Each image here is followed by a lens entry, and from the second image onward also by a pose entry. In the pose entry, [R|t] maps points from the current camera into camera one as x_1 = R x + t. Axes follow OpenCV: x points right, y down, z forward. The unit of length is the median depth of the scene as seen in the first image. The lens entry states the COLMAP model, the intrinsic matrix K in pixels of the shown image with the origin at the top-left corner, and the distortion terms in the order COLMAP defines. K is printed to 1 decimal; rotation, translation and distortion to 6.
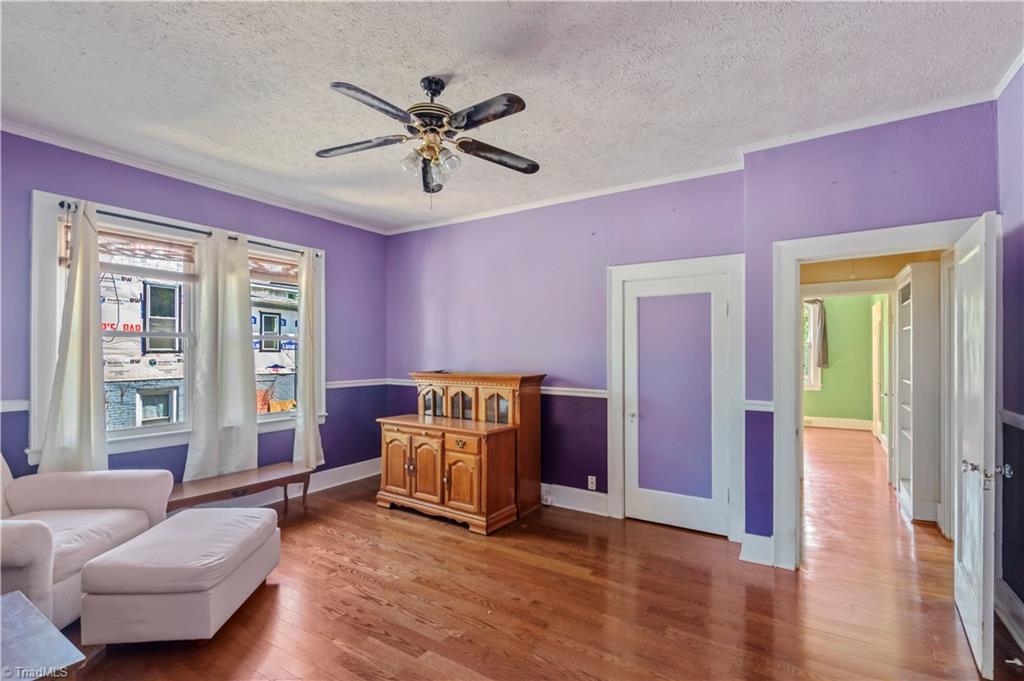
lens RADIAL K [[468.2, 0, 512.0], [0, 468.2, 340.5], [0, 0, 1]] dist [0.000859, 0.000146]
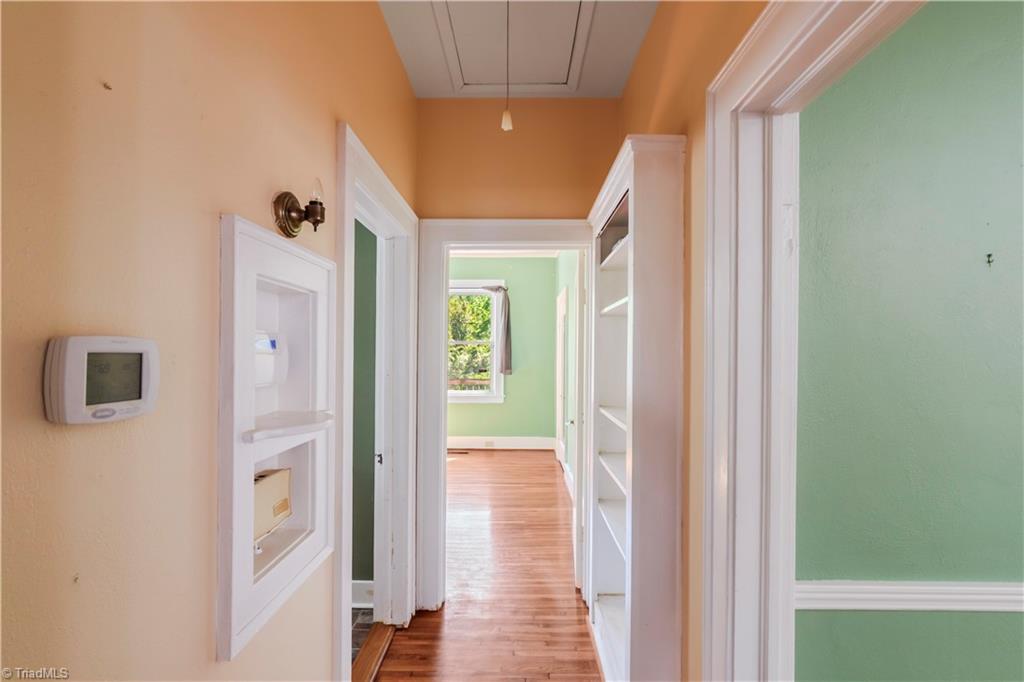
lens RADIAL K [[468.2, 0, 512.0], [0, 468.2, 341.0], [0, 0, 1]] dist [0.000859, 0.000146]
pose [[0.846905, 0.007635, 0.531690, 0.277689], [-0.008072, 0.999966, -0.001503, 0.005026], [-0.531683, -0.003019, 0.846938, 0.359928]]
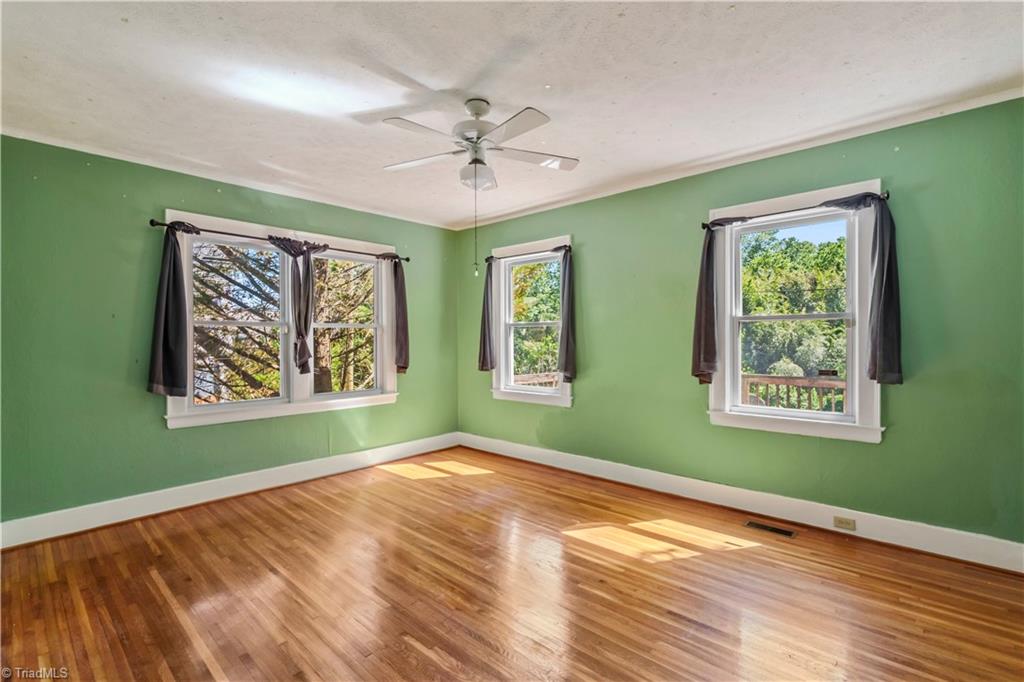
lens RADIAL K [[468.2, 0, 512.0], [0, 468.2, 341.0], [0, 0, 1]] dist [0.000859, 0.000146]
pose [[0.986237, -0.022172, -0.163842, 0.476715], [0.026119, 0.999417, 0.021975, 0.013207], [0.163259, -0.025952, 0.986242, 0.648628]]
